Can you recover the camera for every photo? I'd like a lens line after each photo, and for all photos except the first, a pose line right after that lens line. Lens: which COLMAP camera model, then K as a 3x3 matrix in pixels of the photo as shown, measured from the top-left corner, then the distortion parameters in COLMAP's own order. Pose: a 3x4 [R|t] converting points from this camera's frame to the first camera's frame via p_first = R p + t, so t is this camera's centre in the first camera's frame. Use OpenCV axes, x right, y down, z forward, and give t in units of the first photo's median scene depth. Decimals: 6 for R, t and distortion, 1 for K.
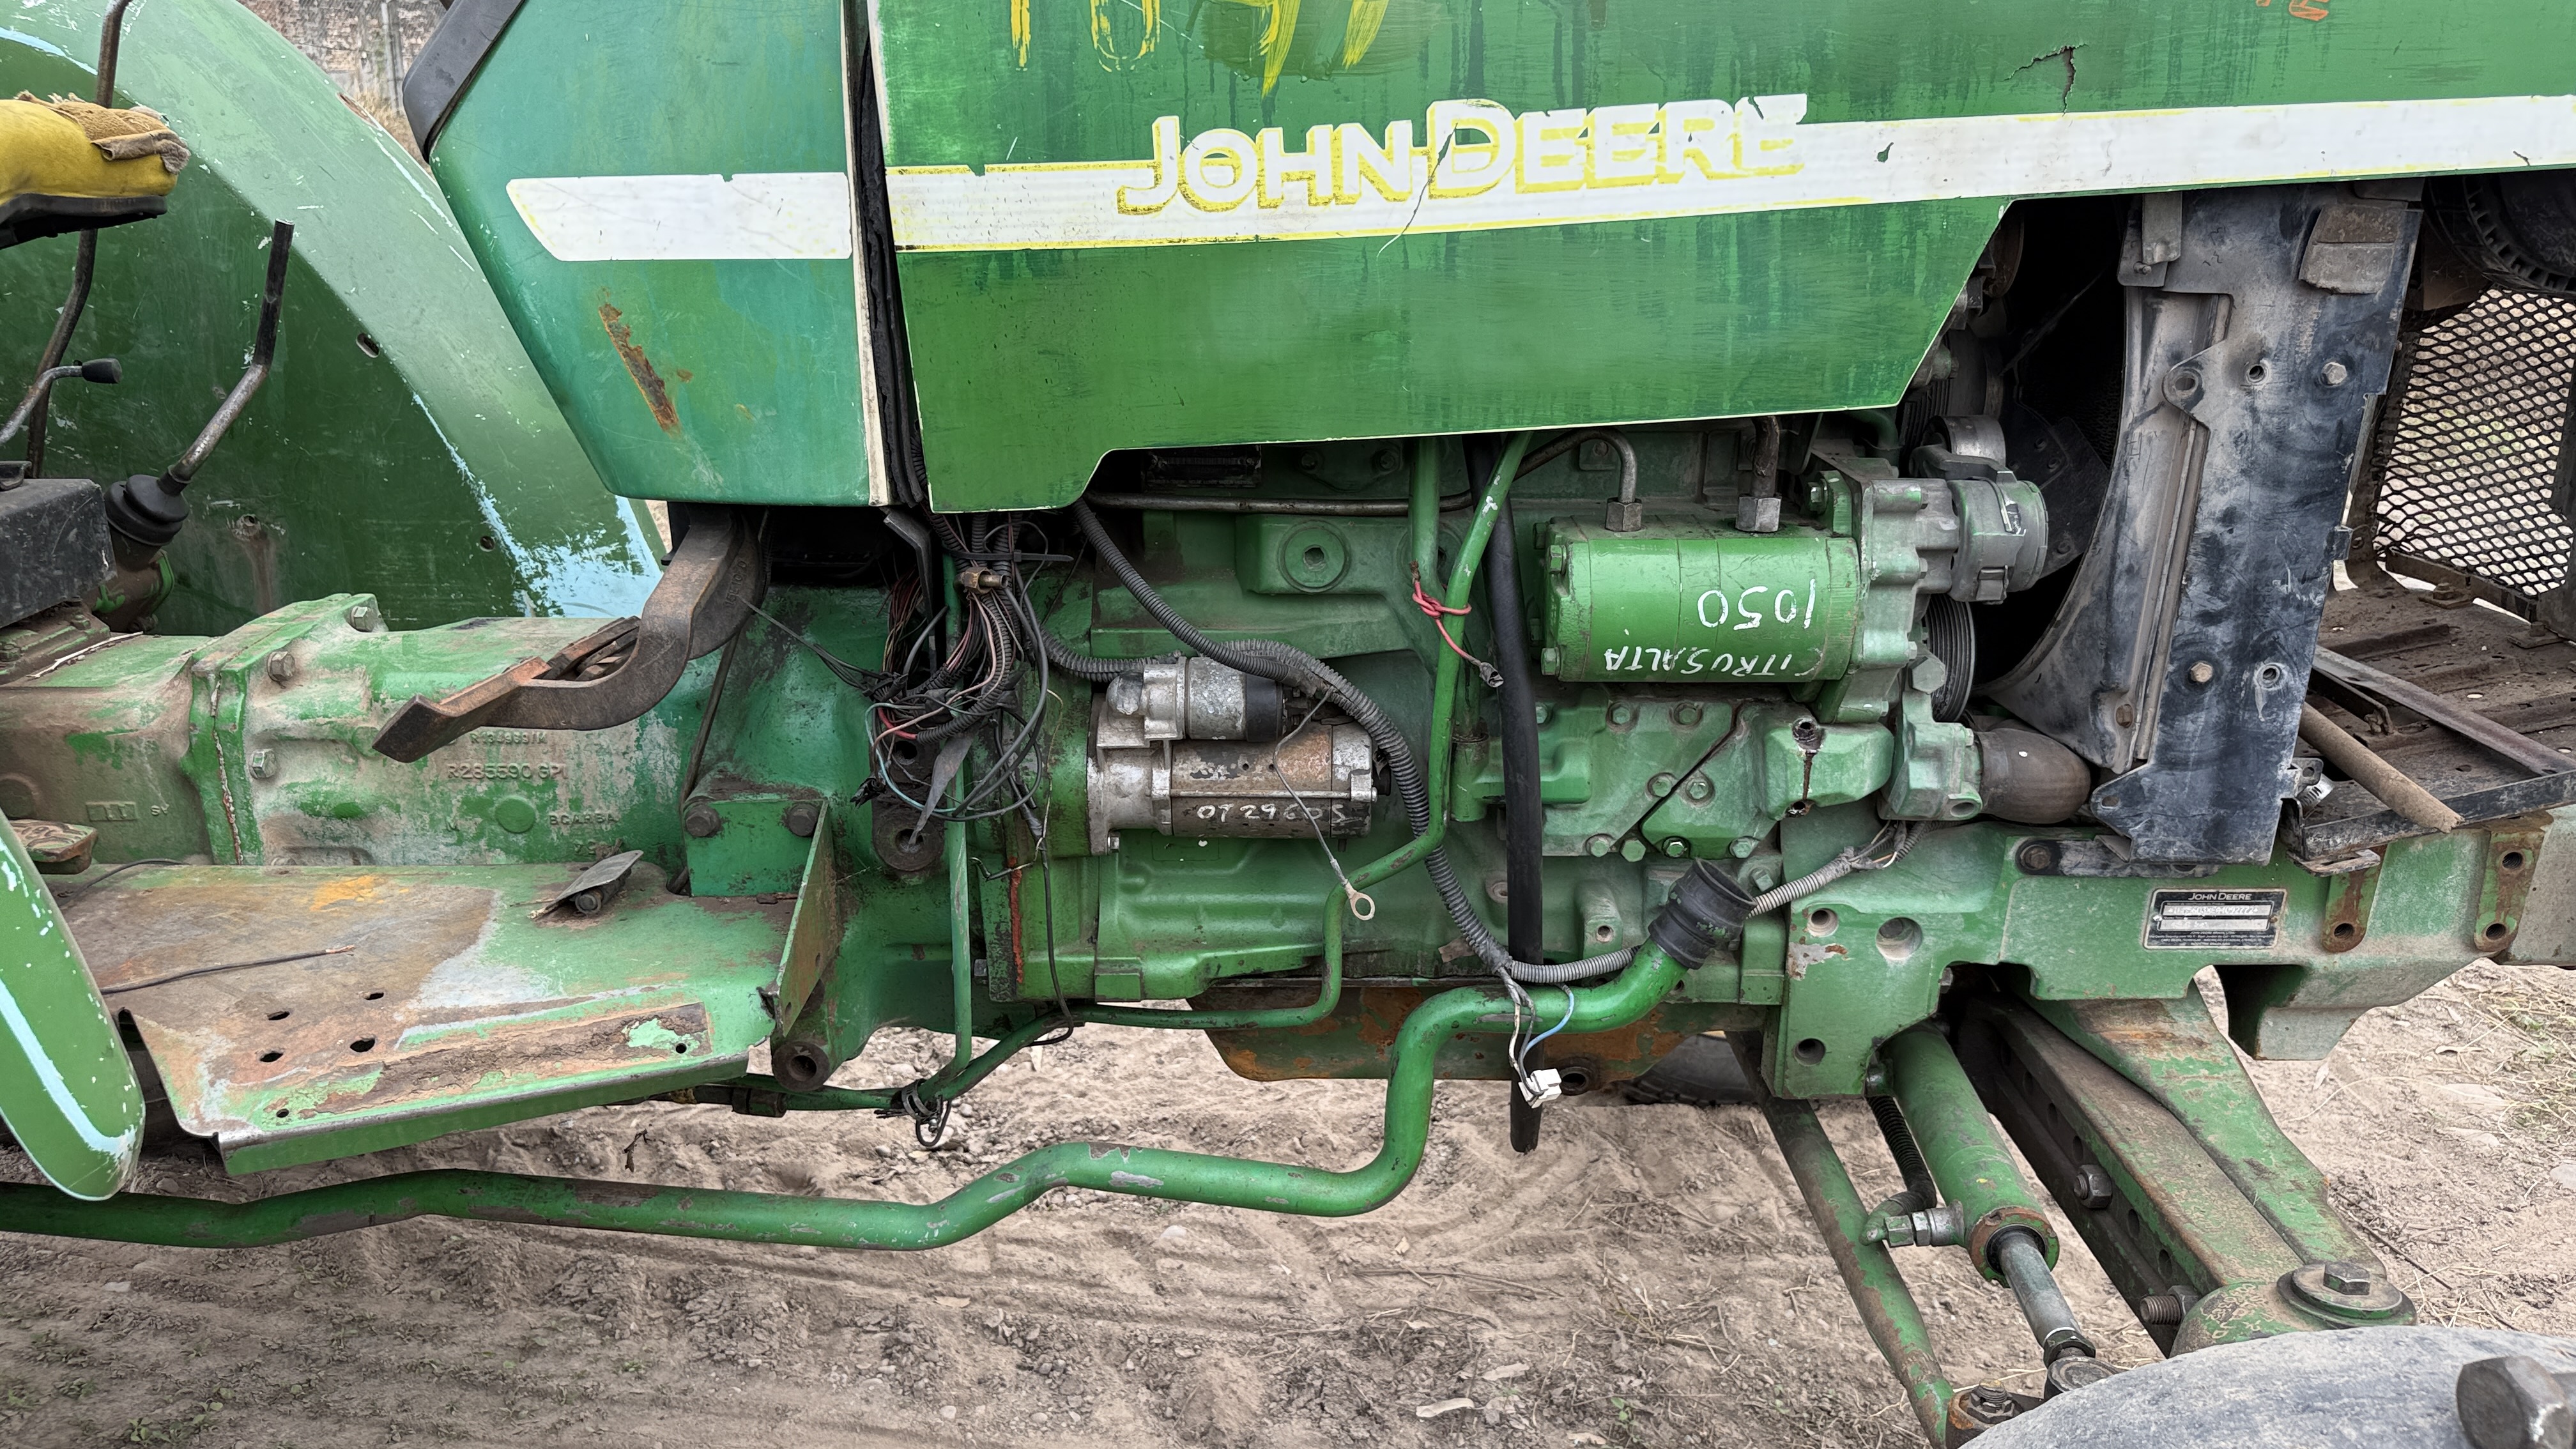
lens RADIAL K [[1835.1, 0, 1291.3], [0, 1835.1, 710.9], [0, 0, 1]] dist [0.028368, -0.044699]
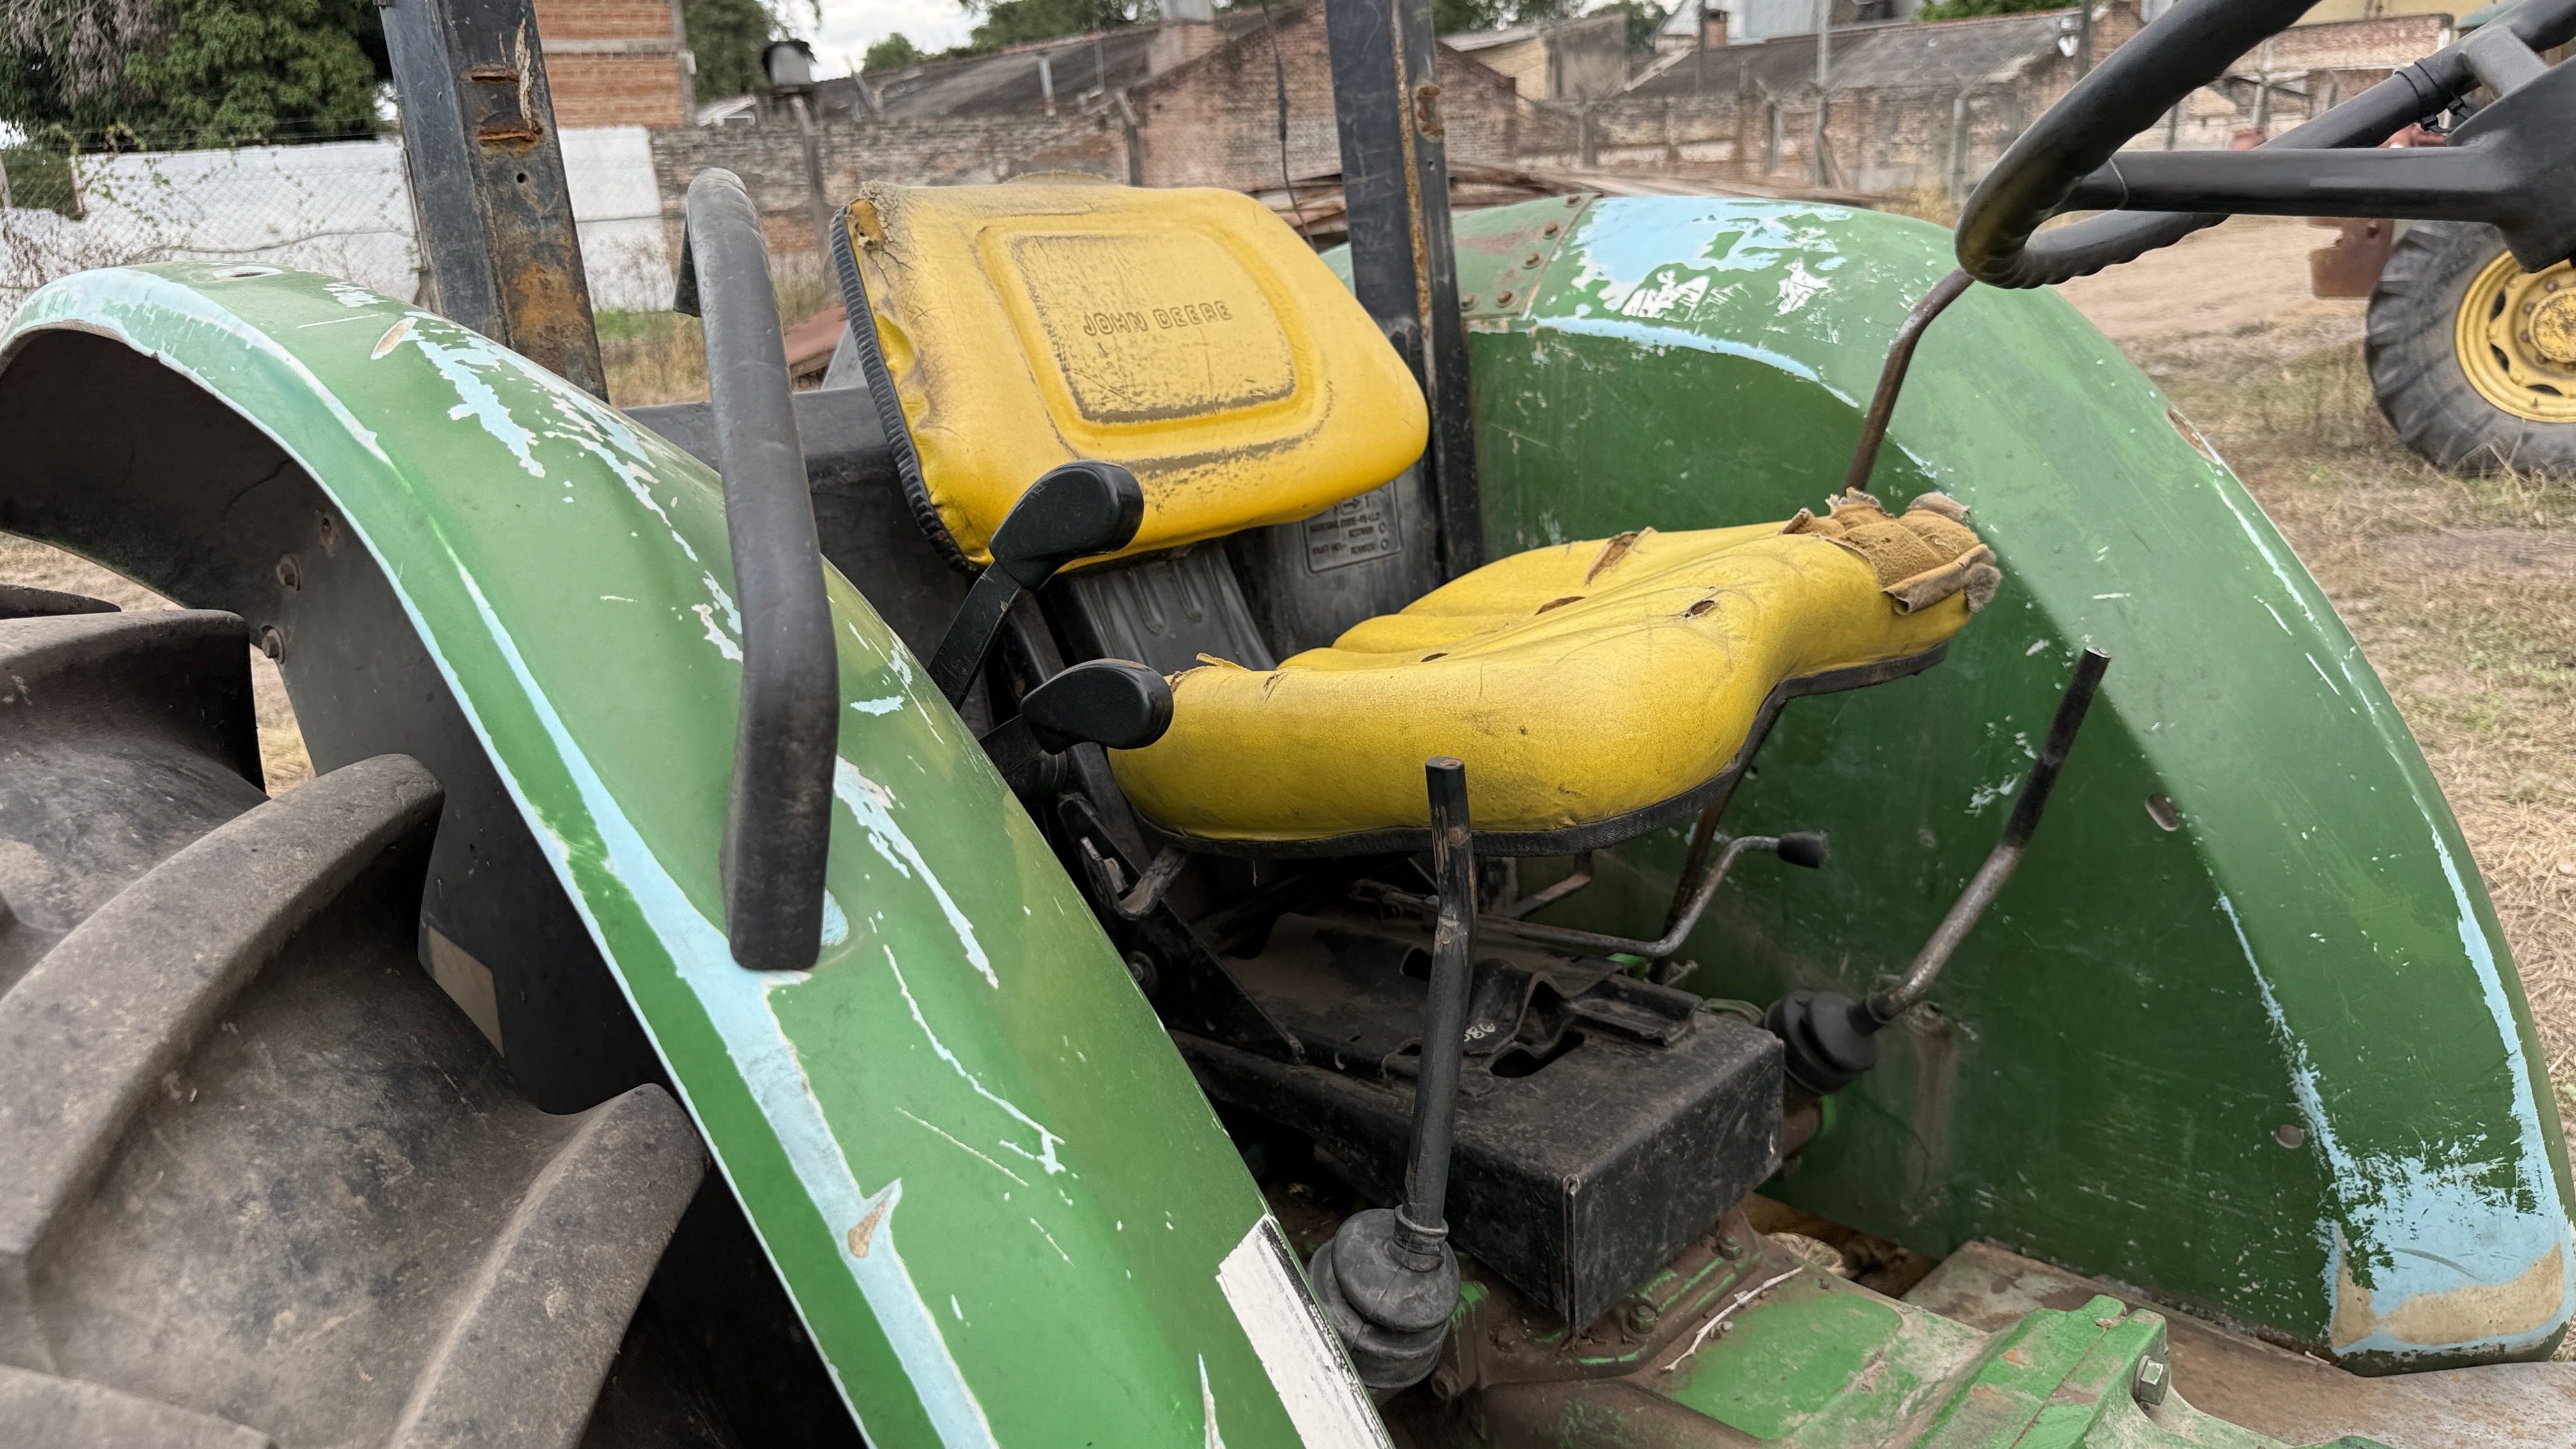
lens RADIAL K [[1835.1, 0, 1296.7], [0, 1835.1, 731.6], [0, 0, 1]] dist [0.028368, -0.044699]
pose [[0.727397, 0.141466, -0.671477, -0.281944], [-0.157928, 0.986764, 0.036810, -0.195196], [0.667797, 0.079270, 0.740111, 0.305612]]
